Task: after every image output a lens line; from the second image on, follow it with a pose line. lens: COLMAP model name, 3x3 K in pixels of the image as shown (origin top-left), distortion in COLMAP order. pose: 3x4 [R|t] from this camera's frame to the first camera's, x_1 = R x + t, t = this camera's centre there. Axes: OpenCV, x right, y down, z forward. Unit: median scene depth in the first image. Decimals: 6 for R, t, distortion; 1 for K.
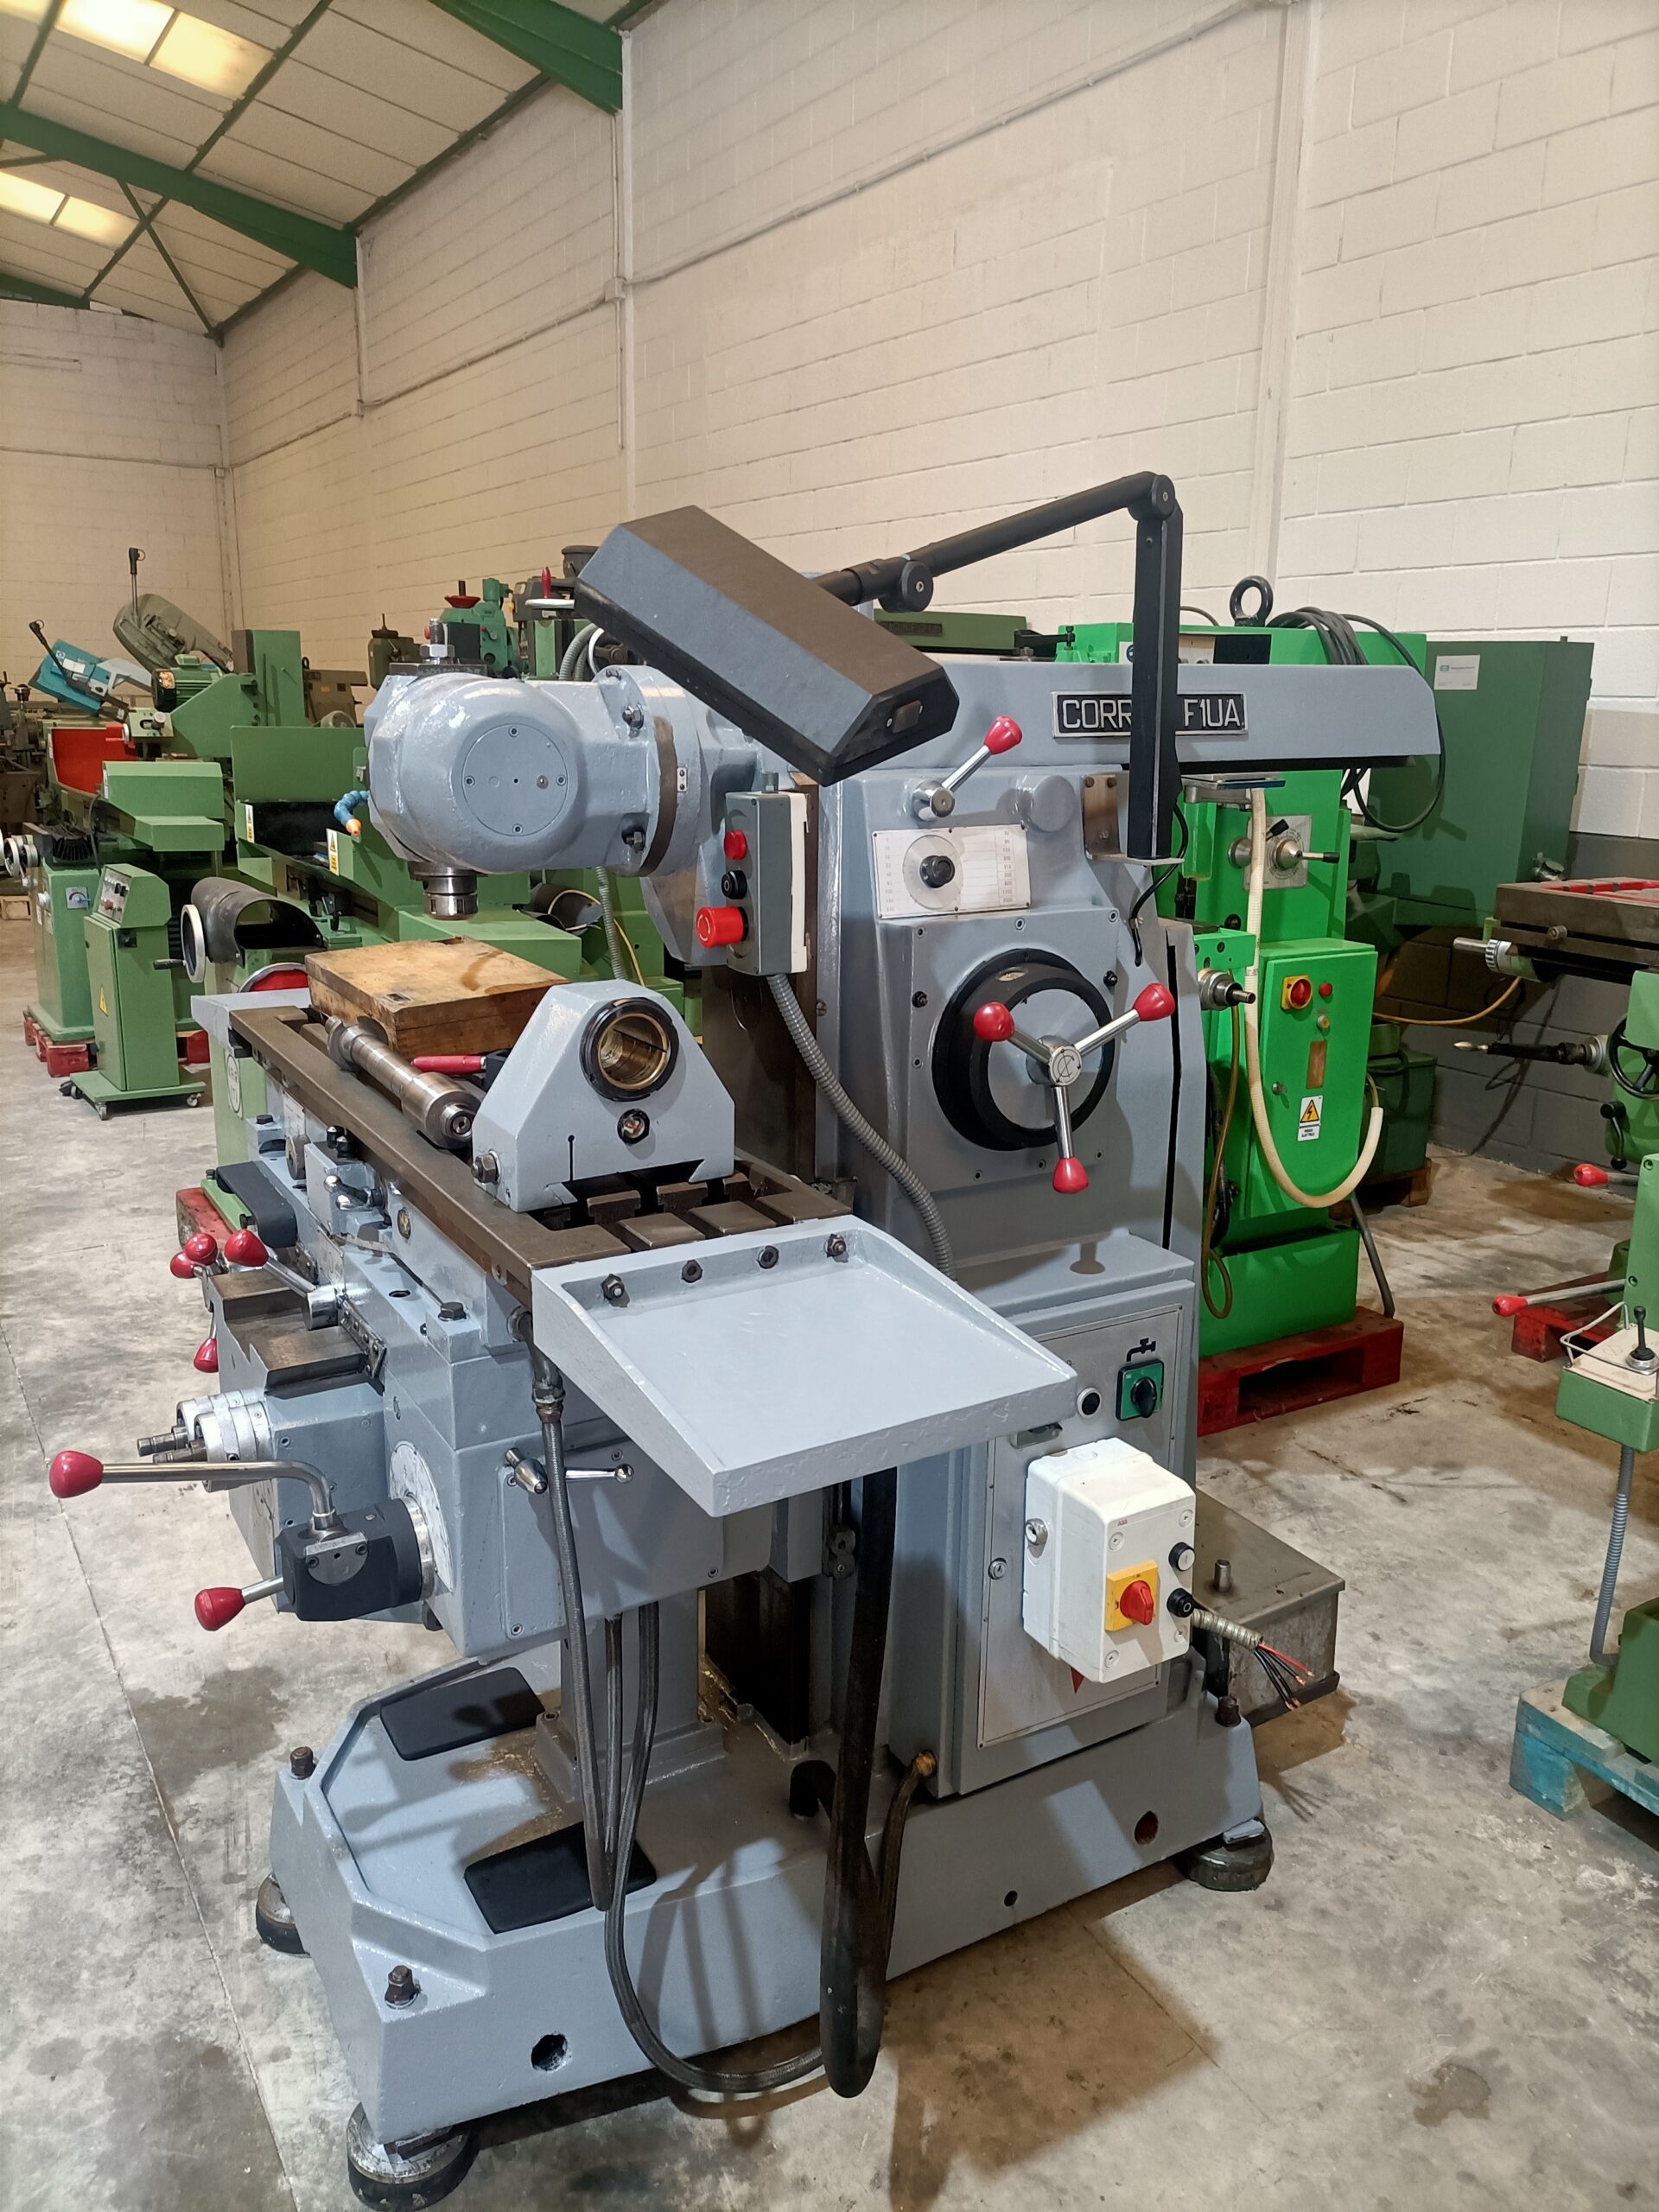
lens RADIAL K [[1647.3, 0, 809.1], [0, 1647.3, 1098.5], [0, 0, 1]] dist [0.048146, -0.051516]
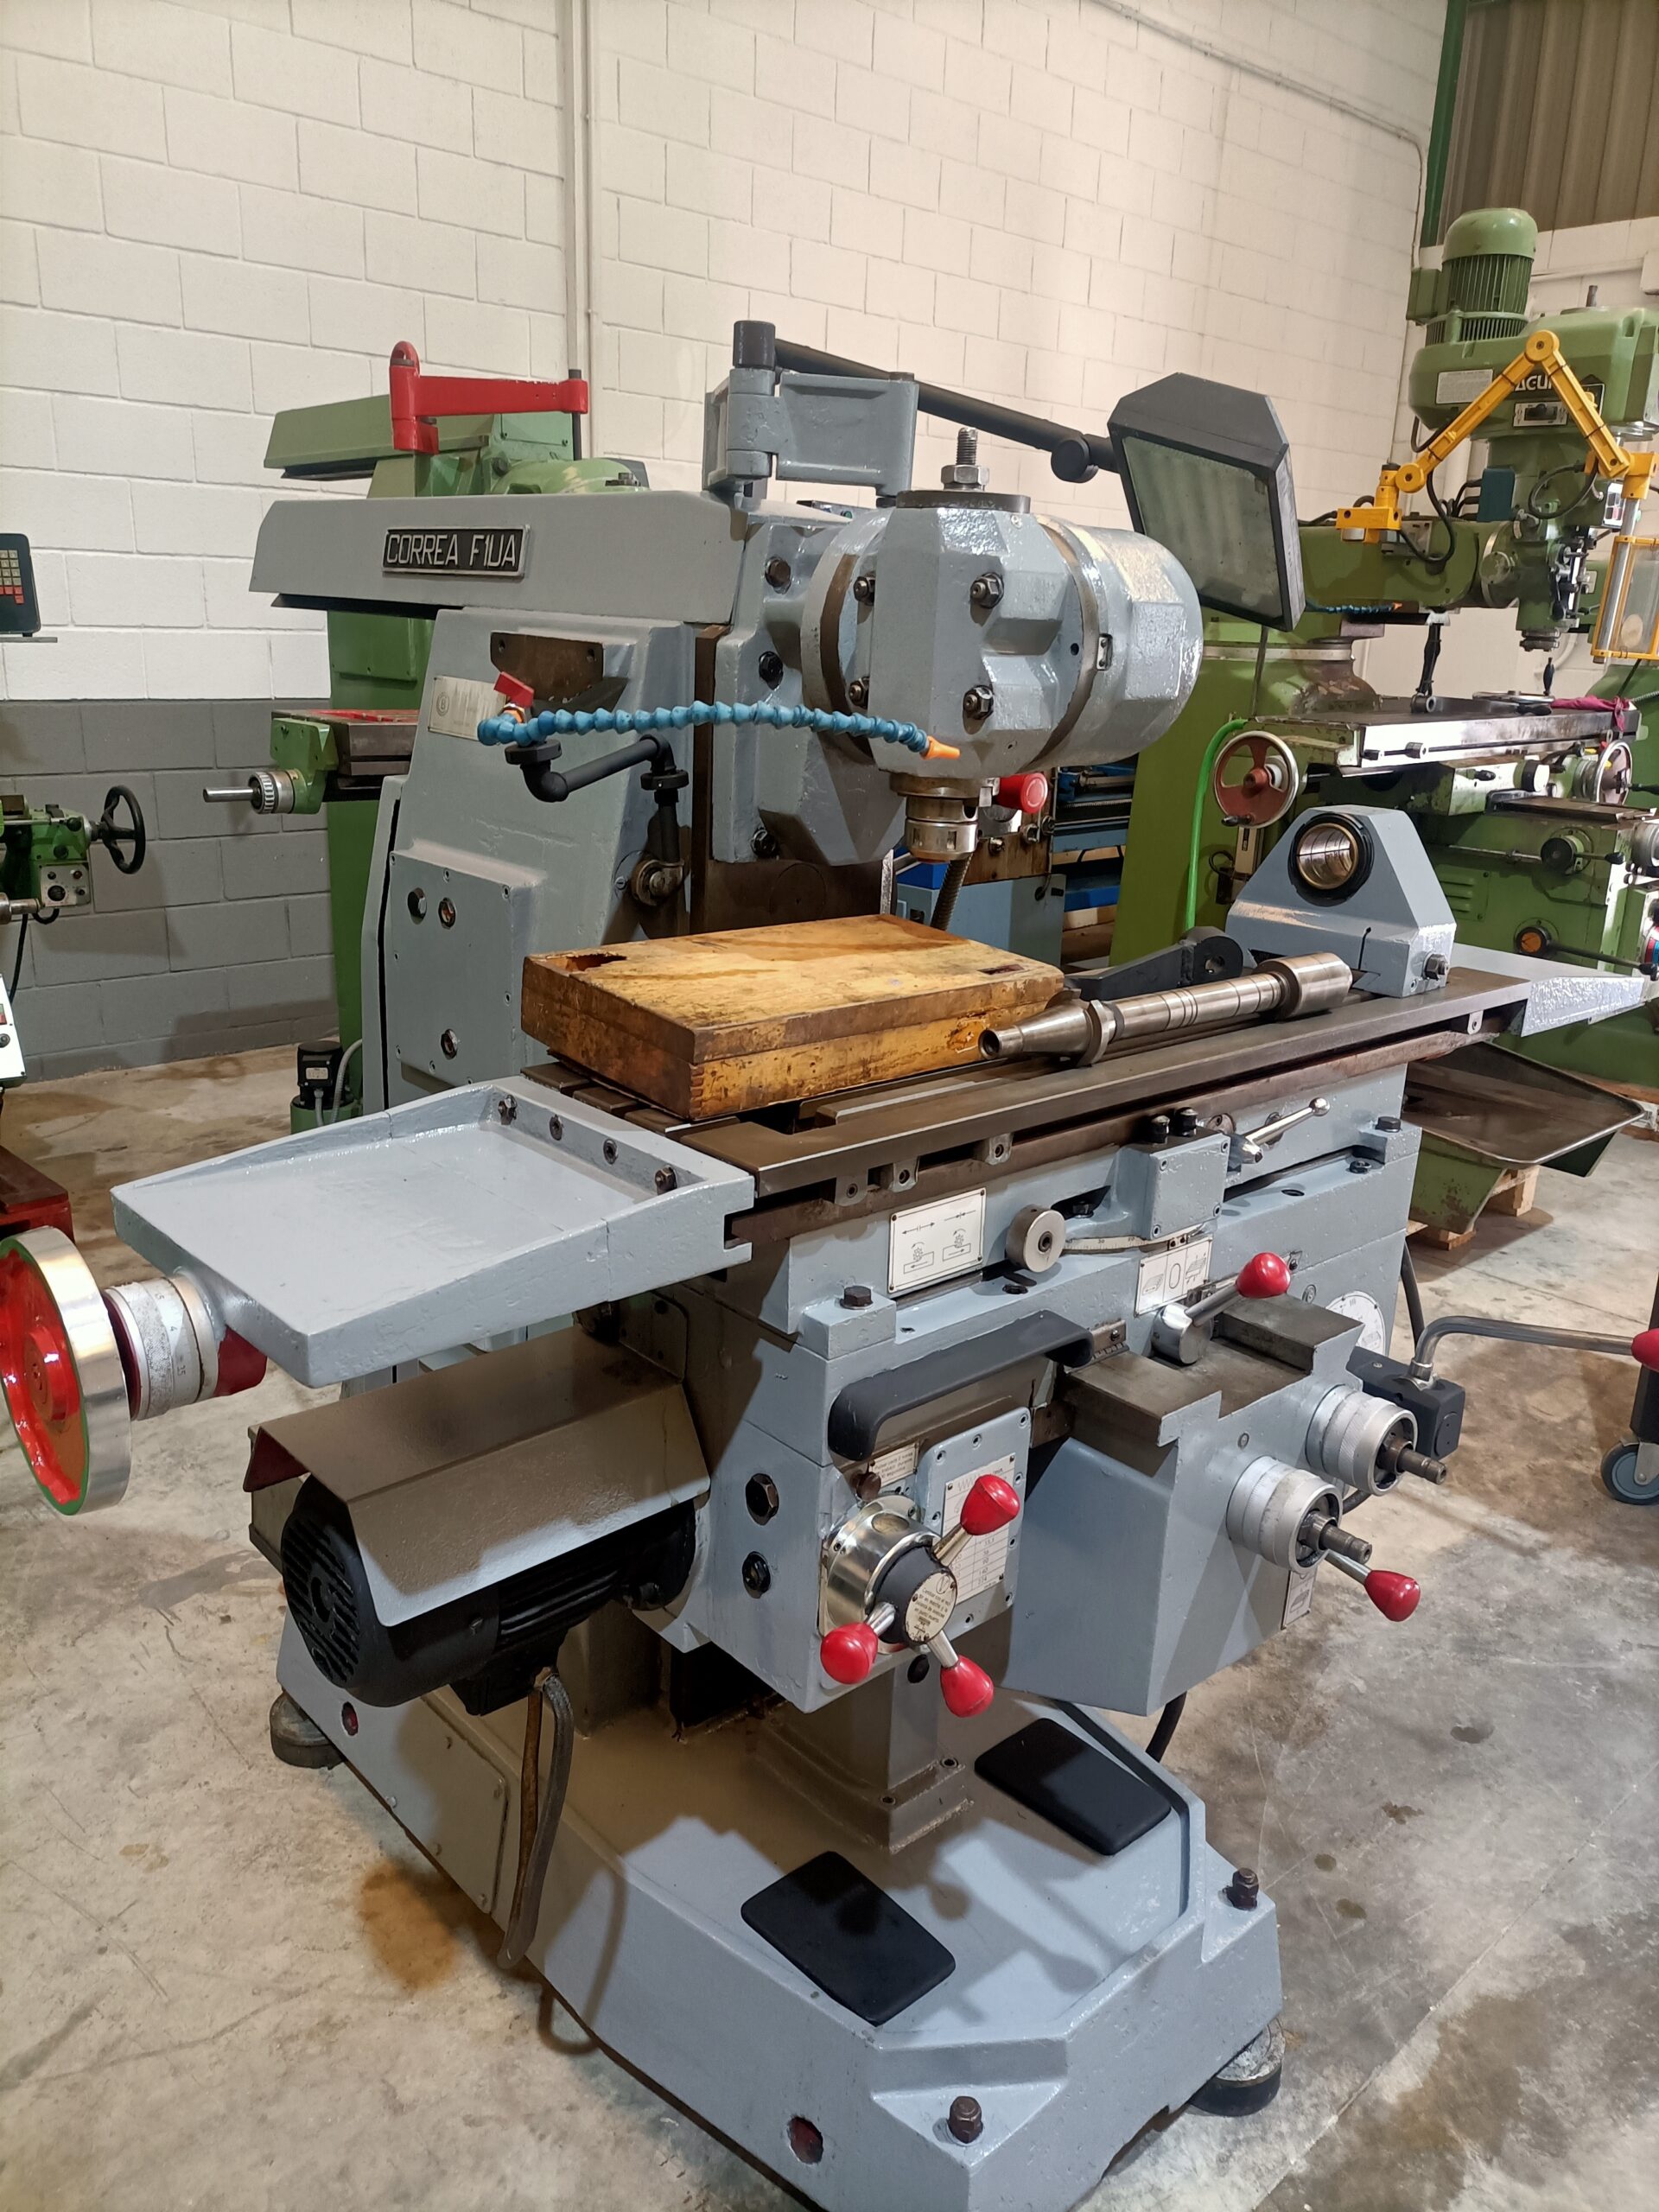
lens RADIAL K [[1647.3, 0, 824.2], [0, 1647.3, 1102.4], [0, 0, 1]] dist [0.048146, -0.051516]
pose [[-0.205829, -0.301383, 0.931022, -0.827766], [0.199968, 0.918365, 0.341494, -0.241598], [-0.957939, 0.256464, -0.128760, 1.060145]]
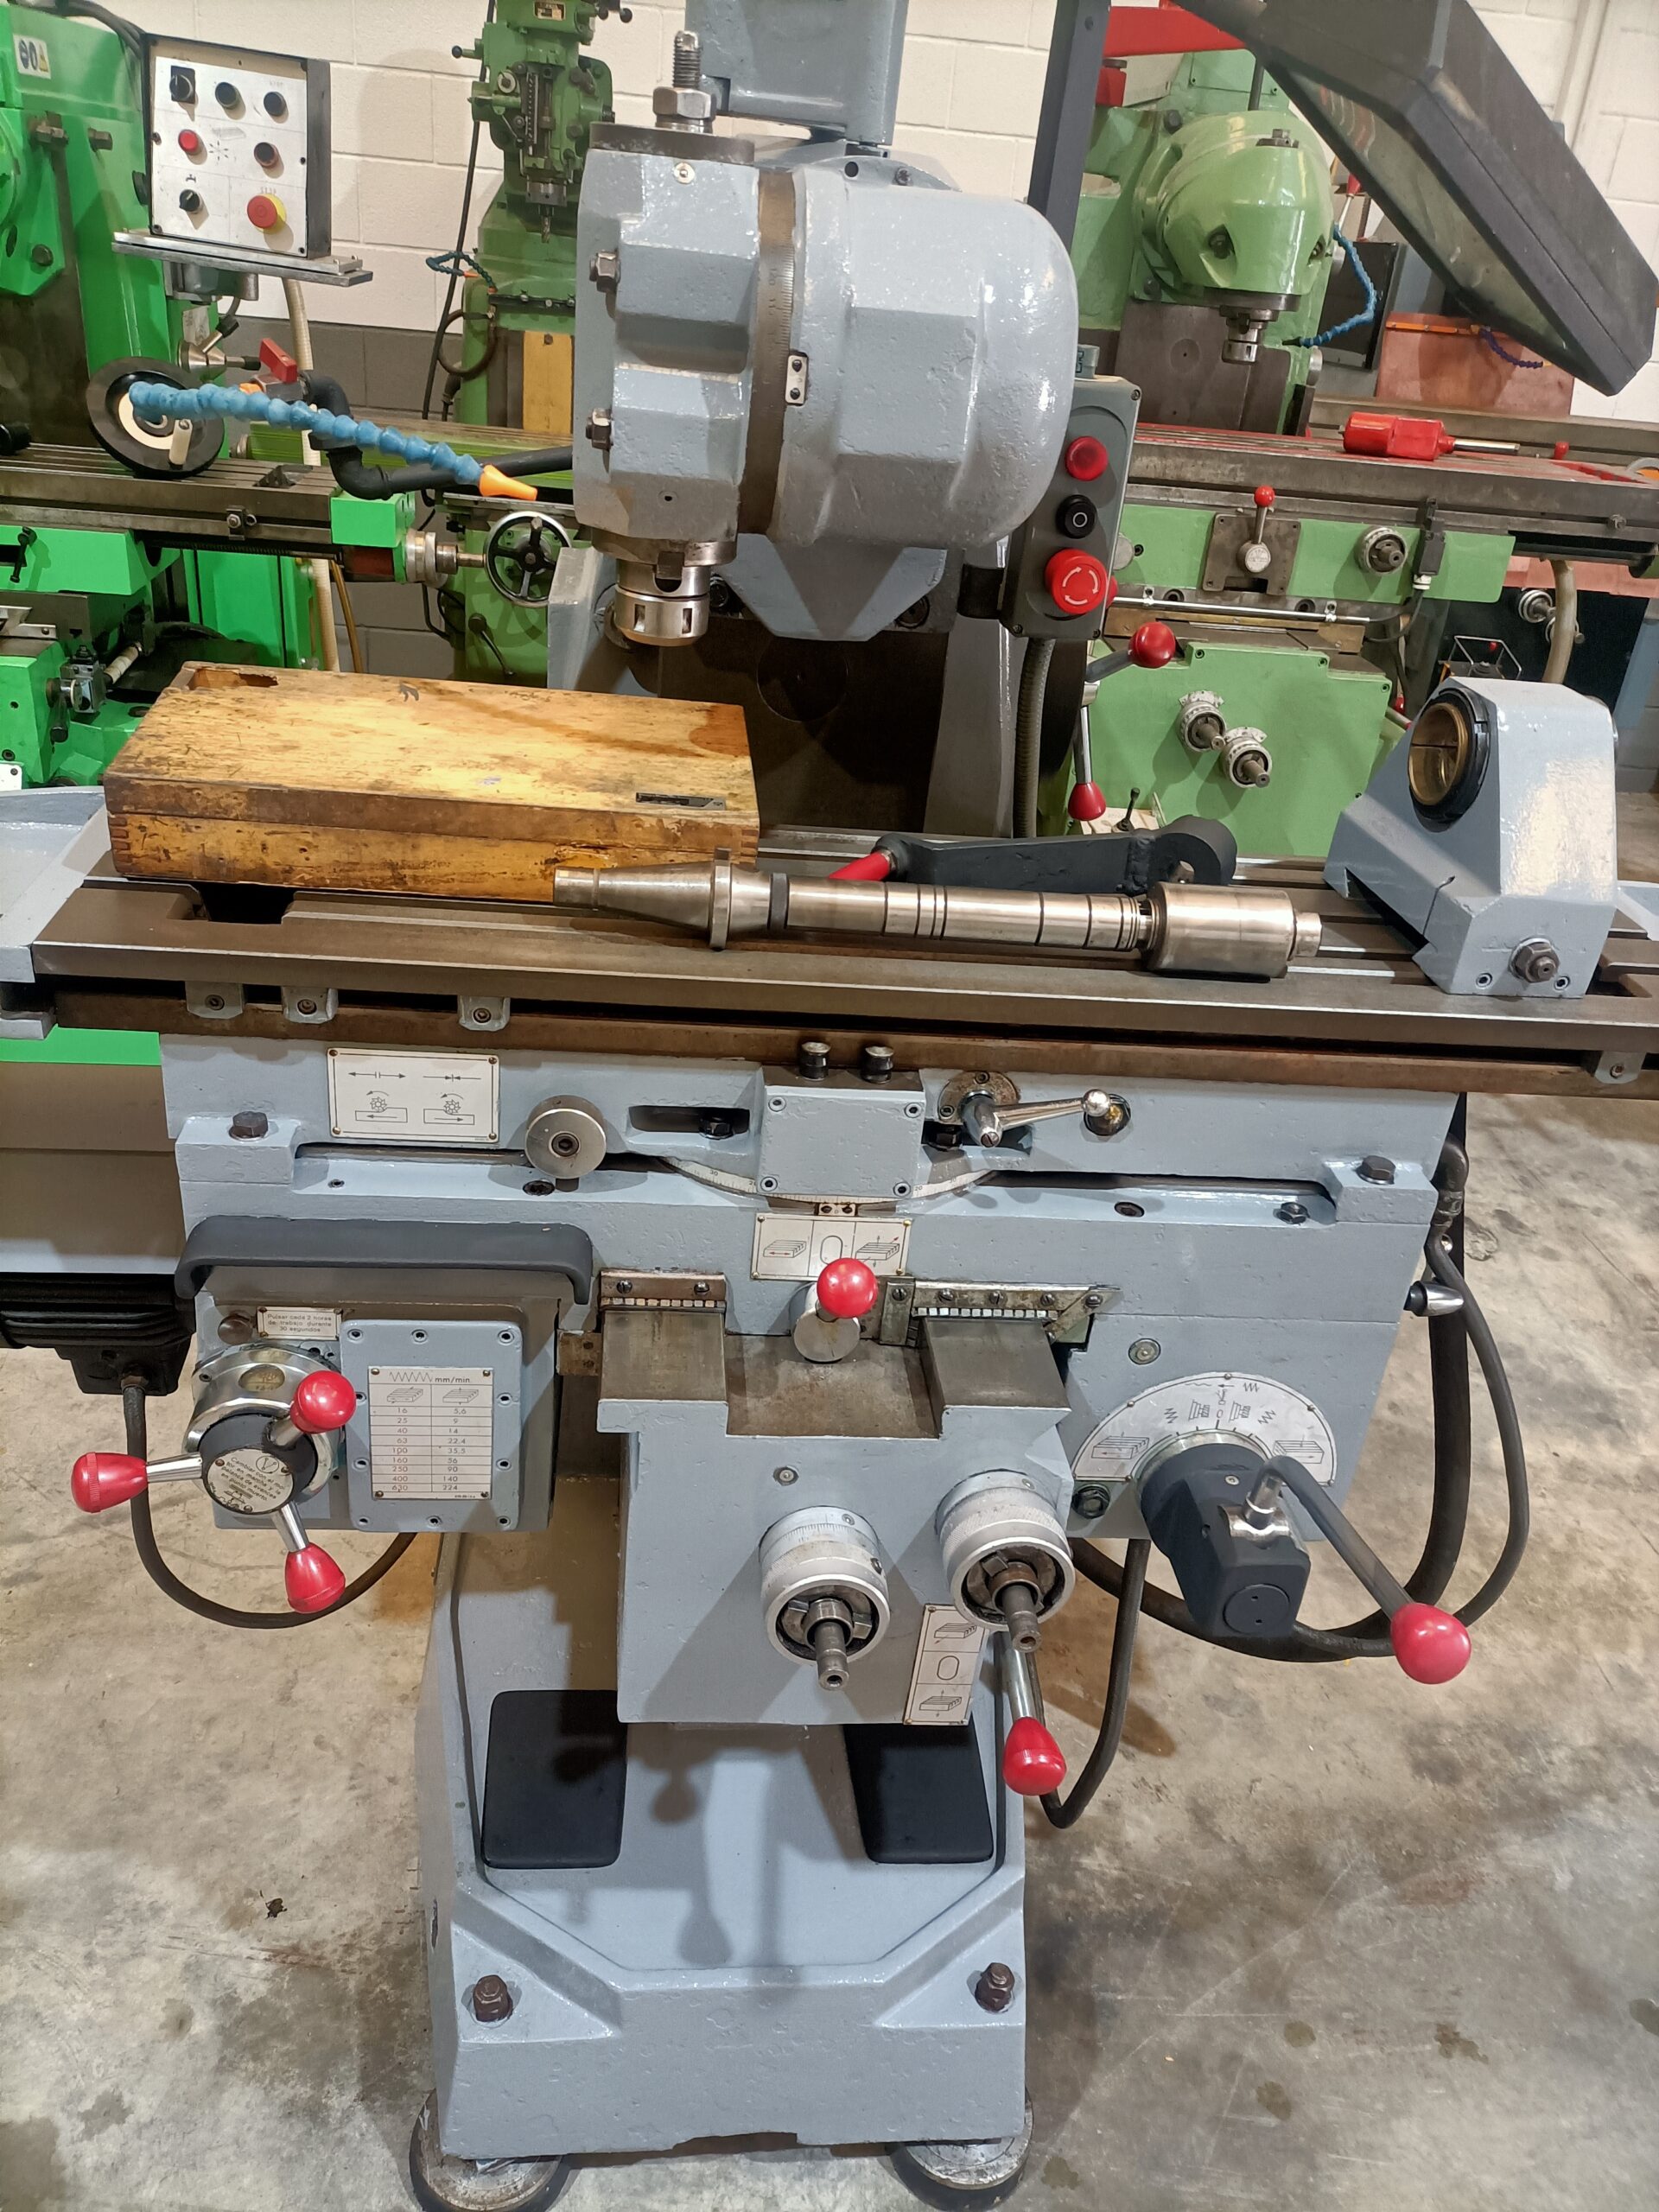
lens RADIAL K [[1647.3, 0, 827.9], [0, 1647.3, 1100.0], [0, 0, 1]] dist [0.048146, -0.051516]
pose [[0.423170, -0.405417, 0.810287, -0.648487], [0.135591, 0.912572, 0.385782, -0.158709], [-0.895847, -0.053384, 0.441144, 0.627076]]
